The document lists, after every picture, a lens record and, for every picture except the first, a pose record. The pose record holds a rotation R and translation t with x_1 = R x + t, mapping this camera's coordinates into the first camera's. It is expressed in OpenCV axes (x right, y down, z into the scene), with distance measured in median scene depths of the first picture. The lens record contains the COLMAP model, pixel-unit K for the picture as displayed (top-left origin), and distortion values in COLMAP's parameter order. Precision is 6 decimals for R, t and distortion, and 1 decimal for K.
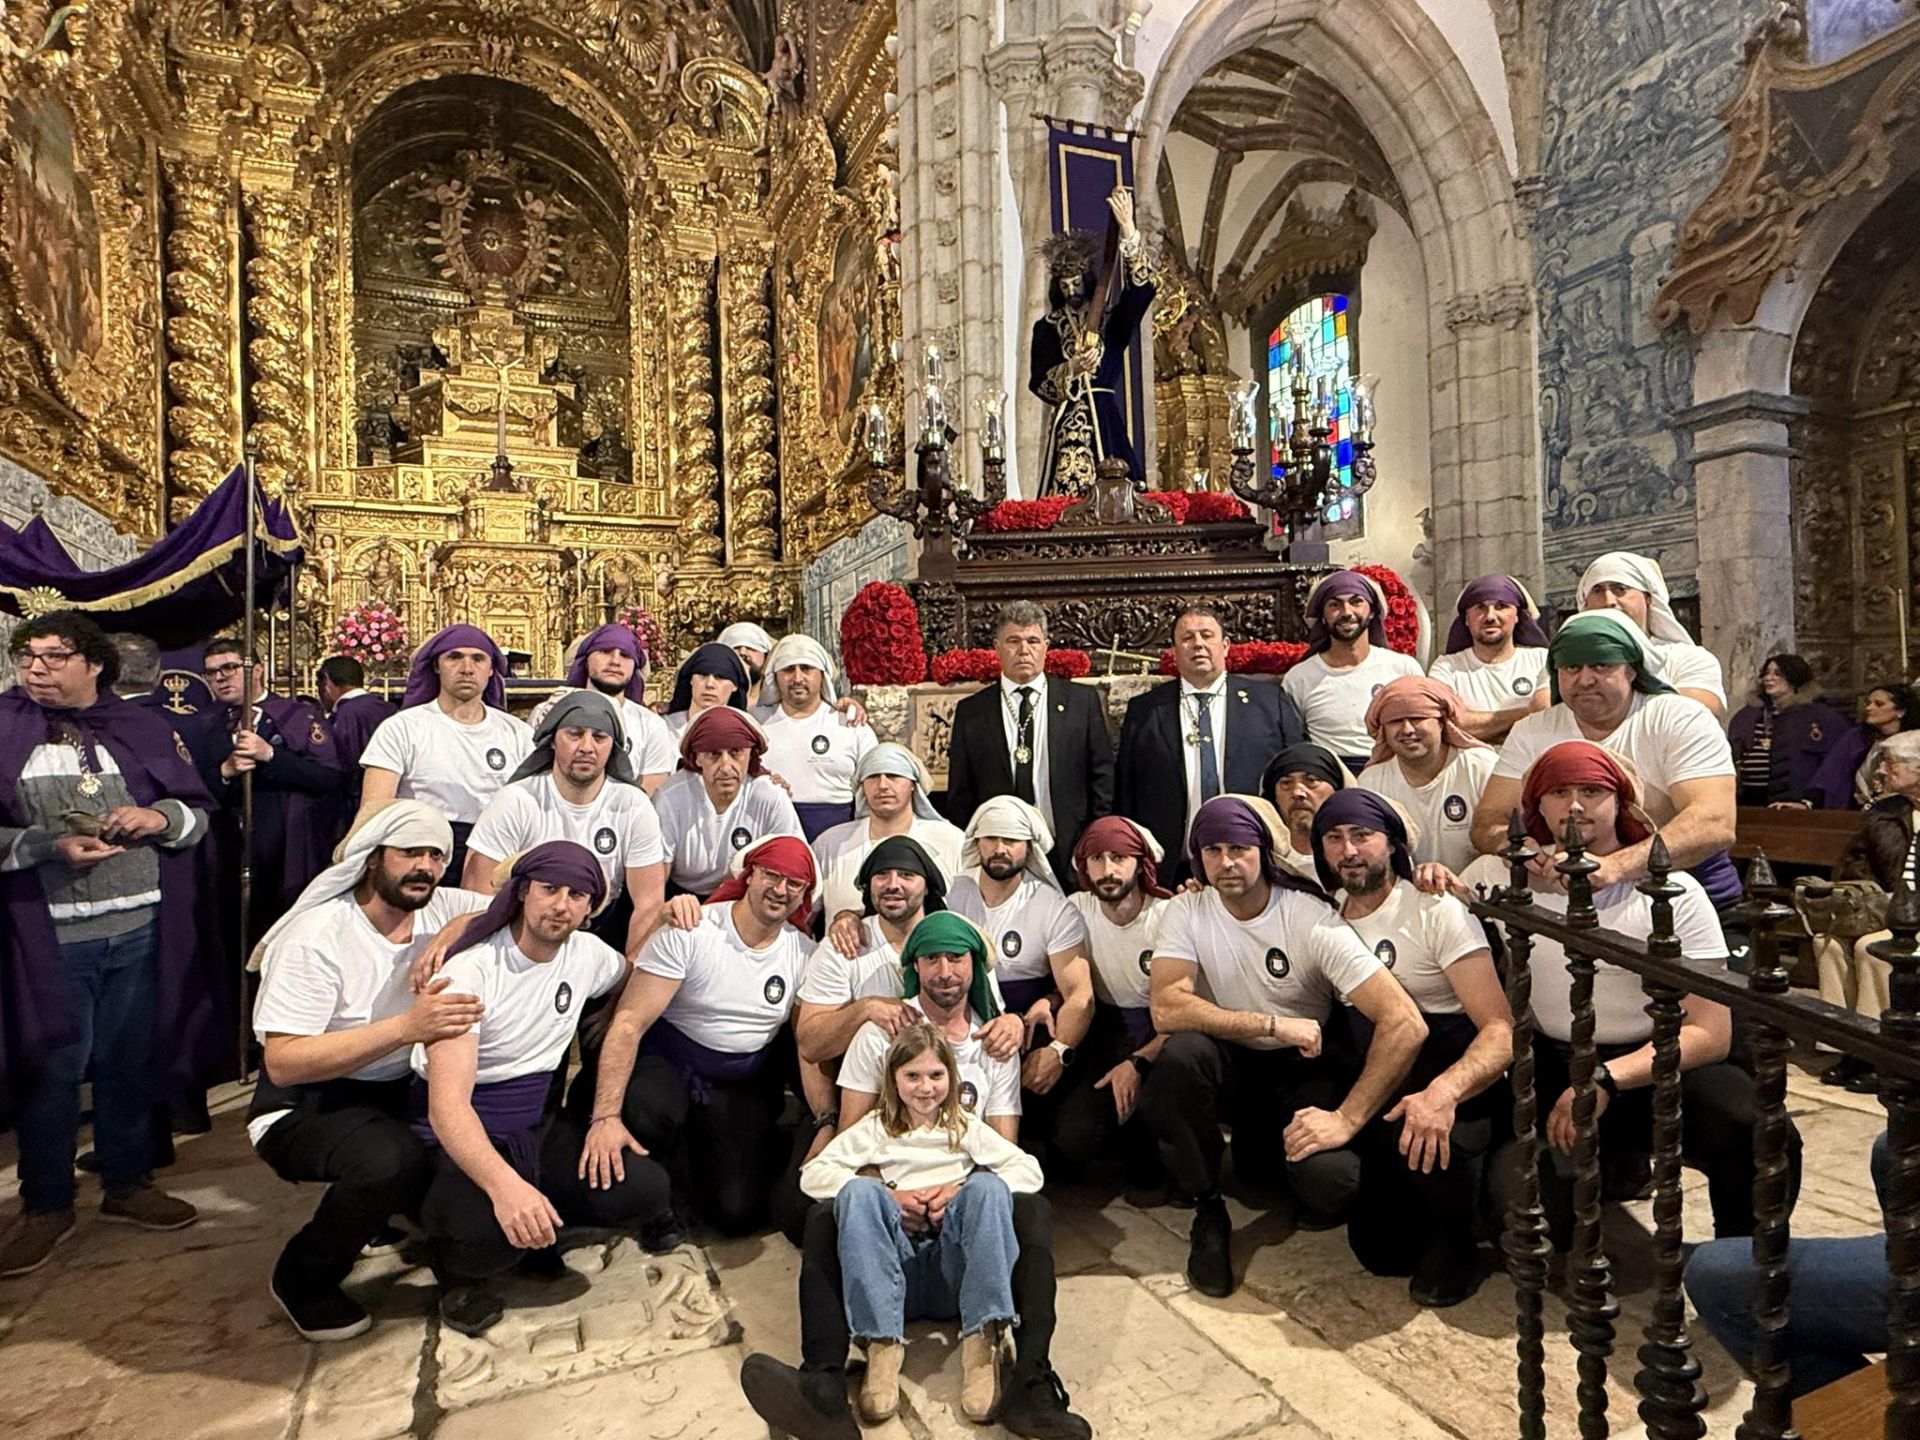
lens RADIAL K [[1094.5, 0, 962.9], [0, 1094.5, 717.5], [0, 0, 1]] dist [0.003423, -0.001062]
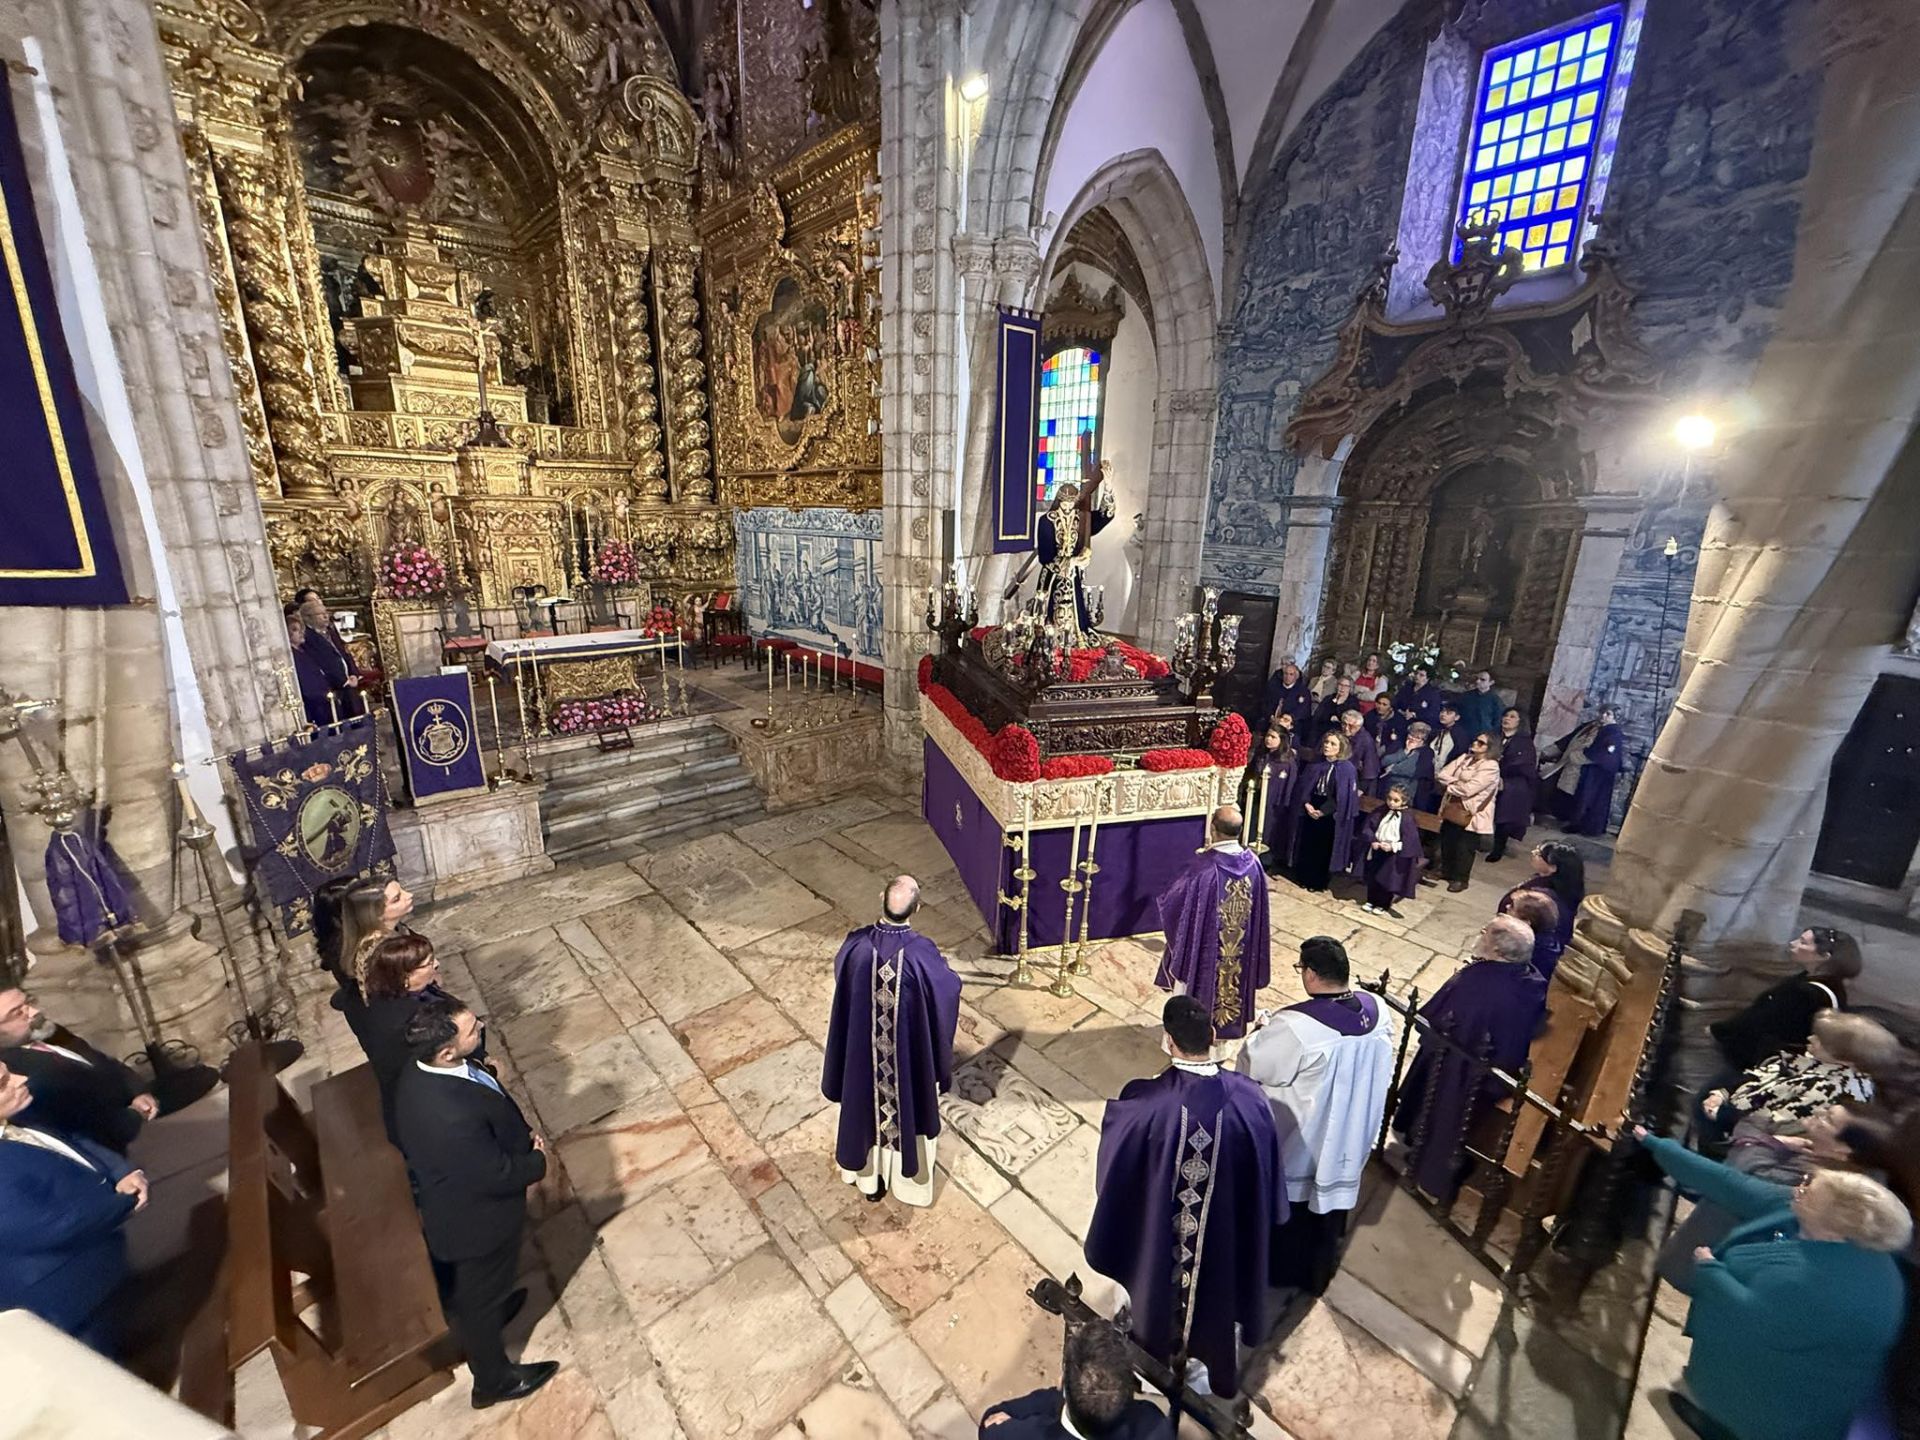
lens RADIAL K [[758.3, 0, 960.0], [0, 758.3, 720.0], [0, 0, 1]] dist [-0.001454, -0.000020]
pose [[0.947097, -0.043665, 0.317965, -0.203540], [-0.048935, 0.959473, 0.277519, -0.171744], [-0.317196, -0.278397, 0.906577, -0.061978]]
